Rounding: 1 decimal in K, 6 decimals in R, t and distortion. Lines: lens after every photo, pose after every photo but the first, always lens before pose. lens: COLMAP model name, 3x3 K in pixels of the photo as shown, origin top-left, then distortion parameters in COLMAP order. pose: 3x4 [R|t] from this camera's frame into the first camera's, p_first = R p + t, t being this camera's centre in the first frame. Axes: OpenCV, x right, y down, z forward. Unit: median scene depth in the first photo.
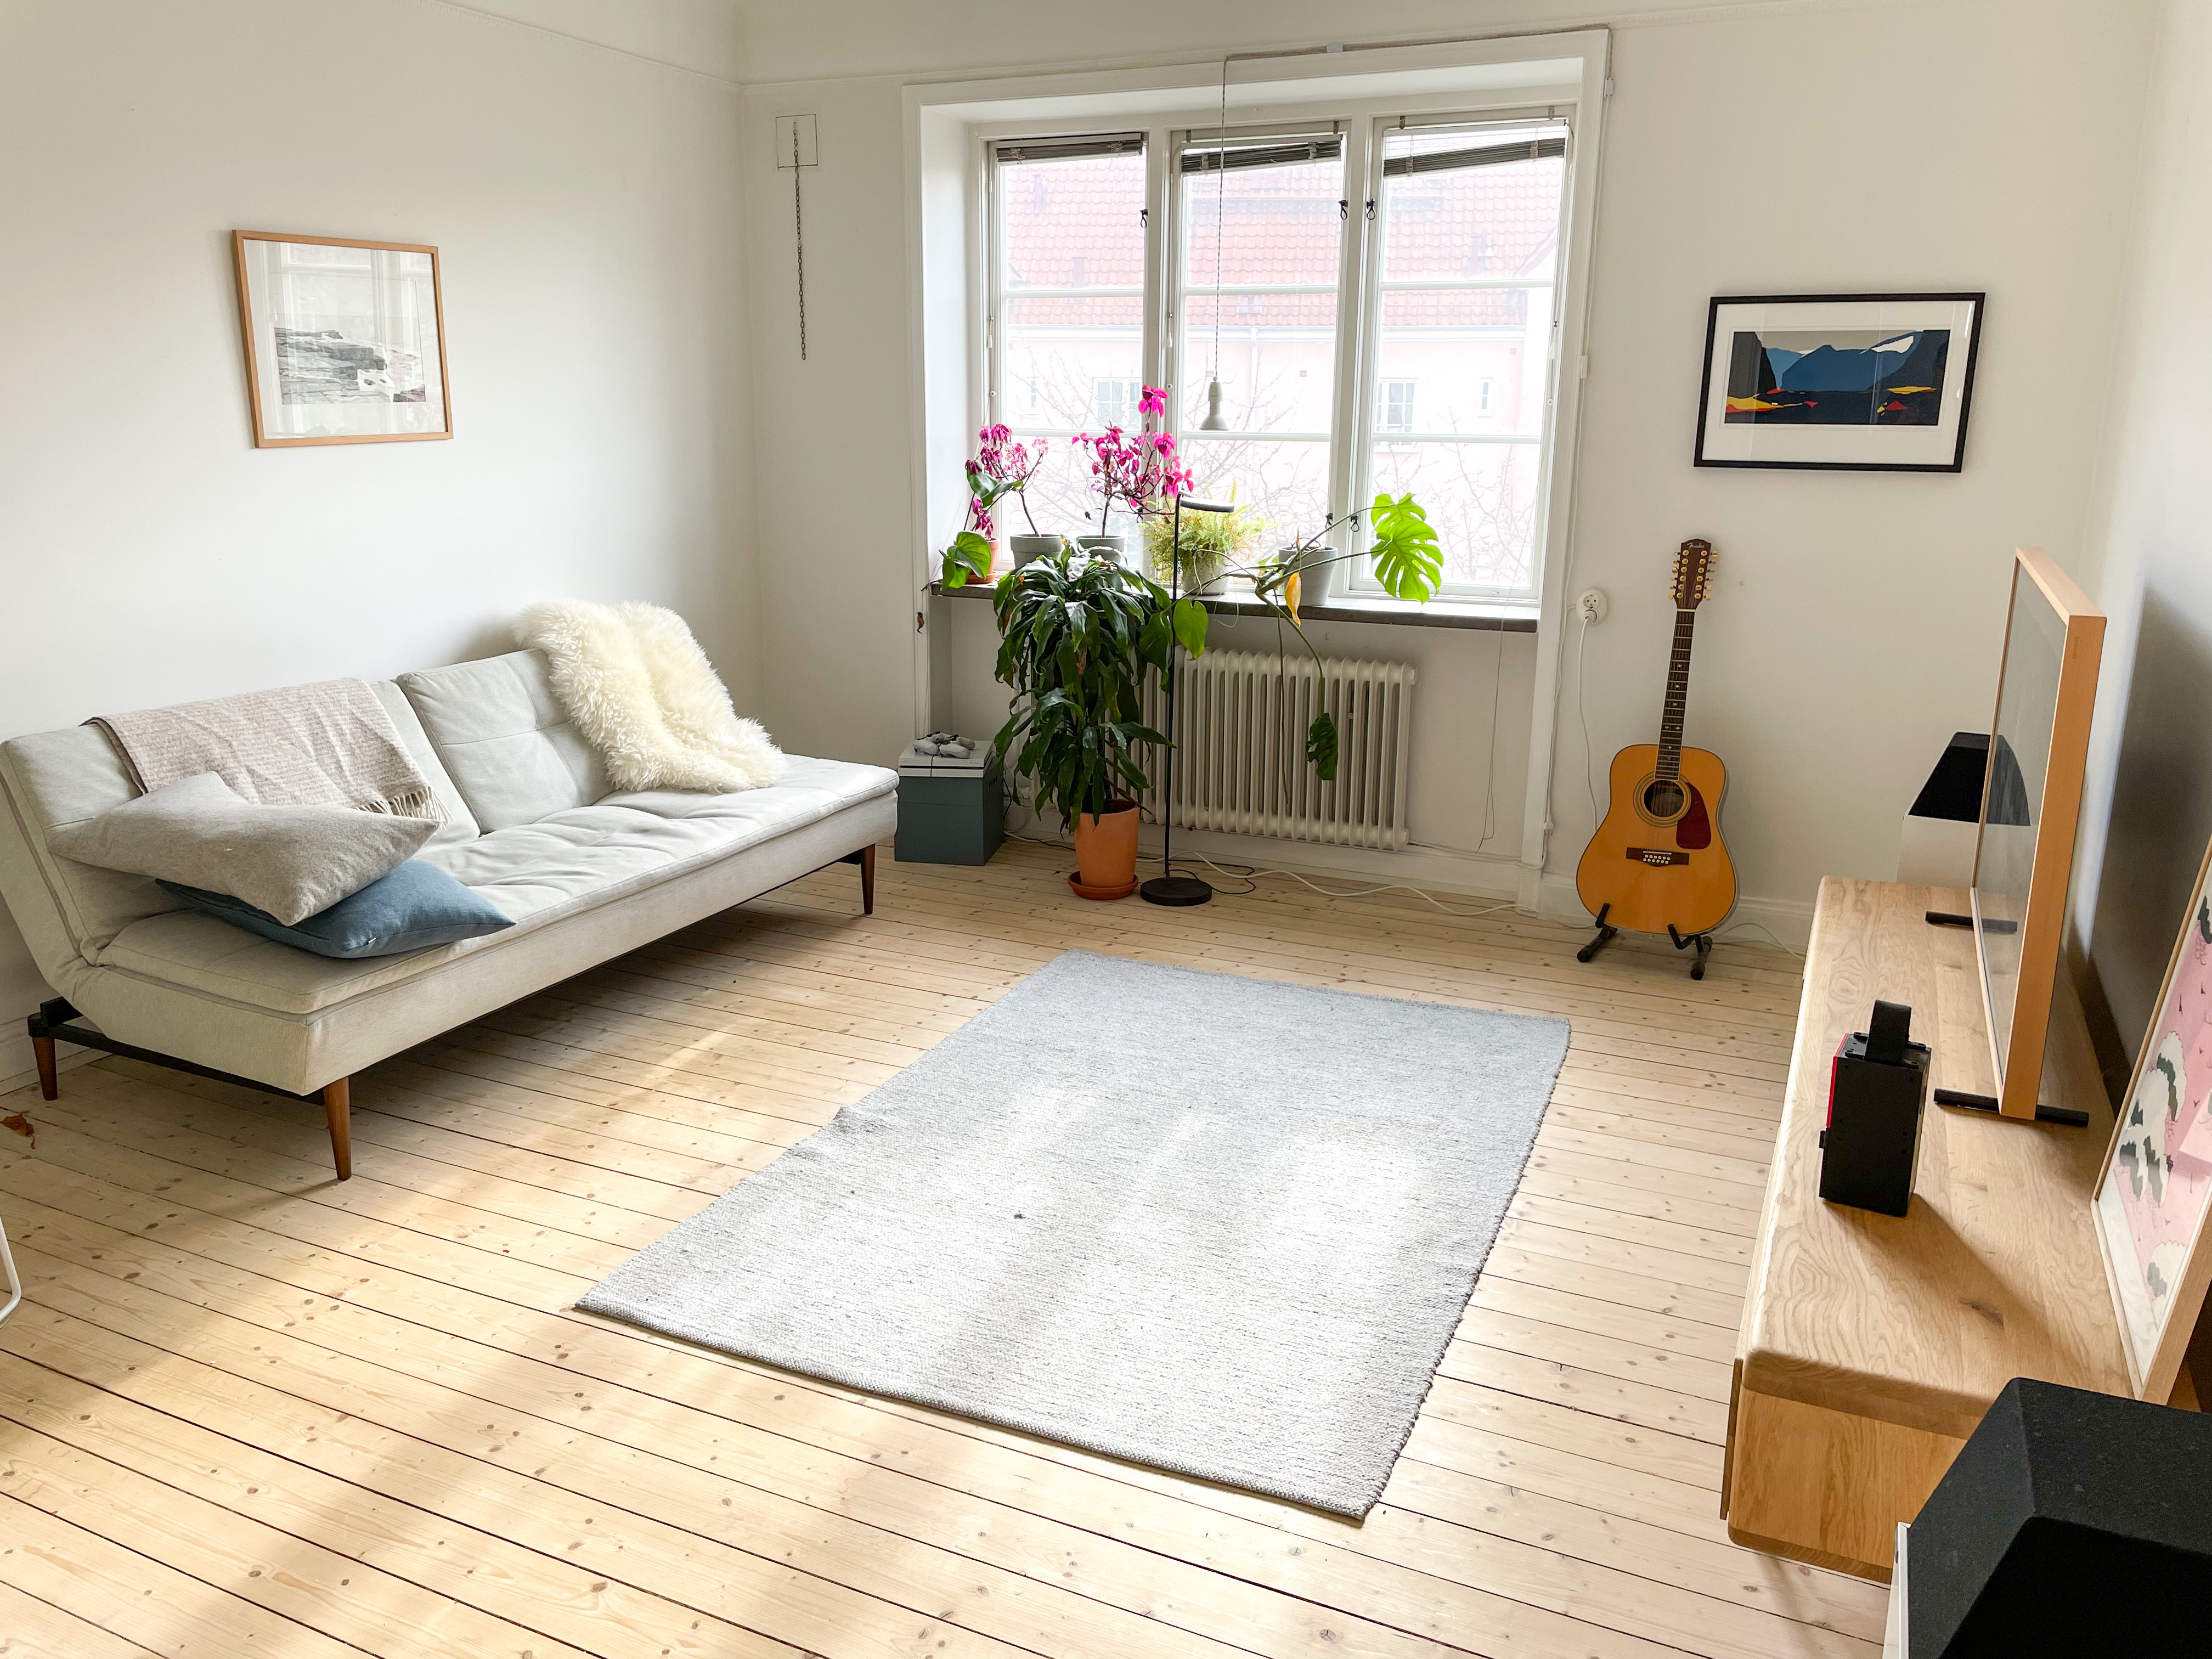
lens RADIAL K [[1670.8, 0, 1118.9], [0, 1670.8, 801.6], [0, 0, 1]] dist [0.099944, -0.127234]
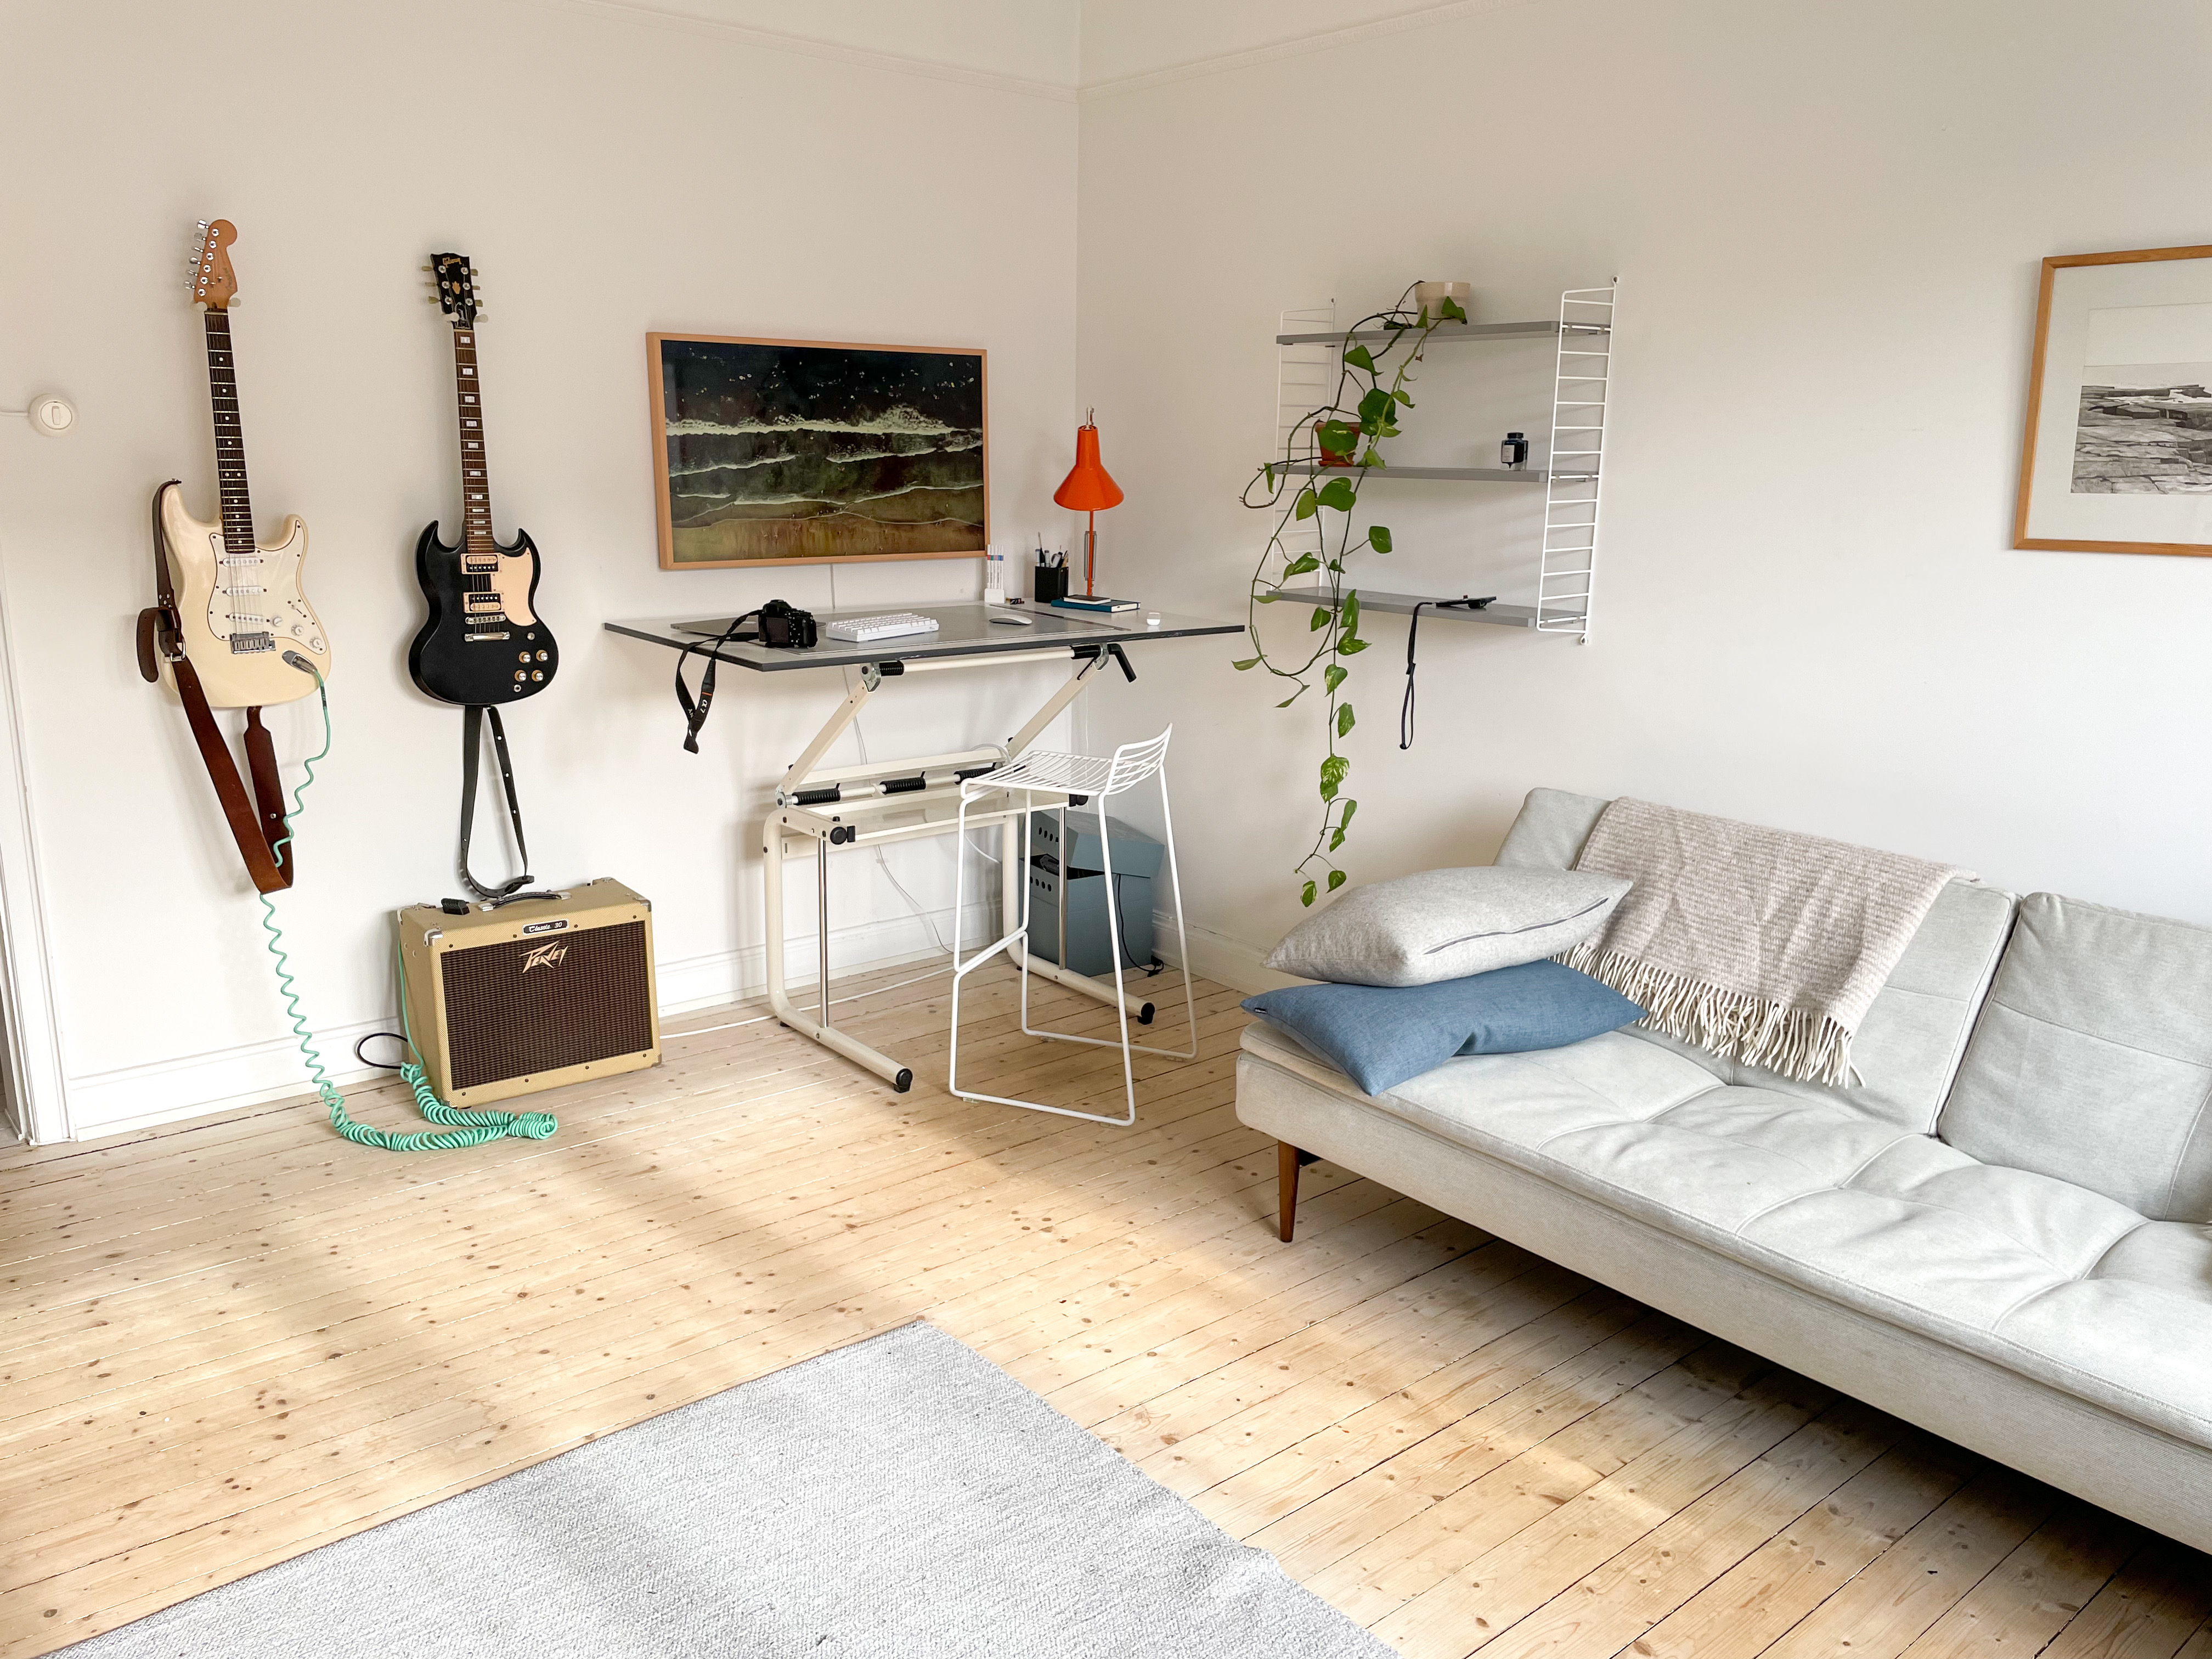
lens RADIAL K [[1670.8, 0, 1118.9], [0, 1670.8, 801.6], [0, 0, 1]] dist [0.099944, -0.127234]
pose [[-0.451590, 0.170331, -0.875816, 0.349816], [-0.224077, 0.928496, 0.296116, -0.243862], [0.863630, 0.329973, -0.381132, 1.005650]]
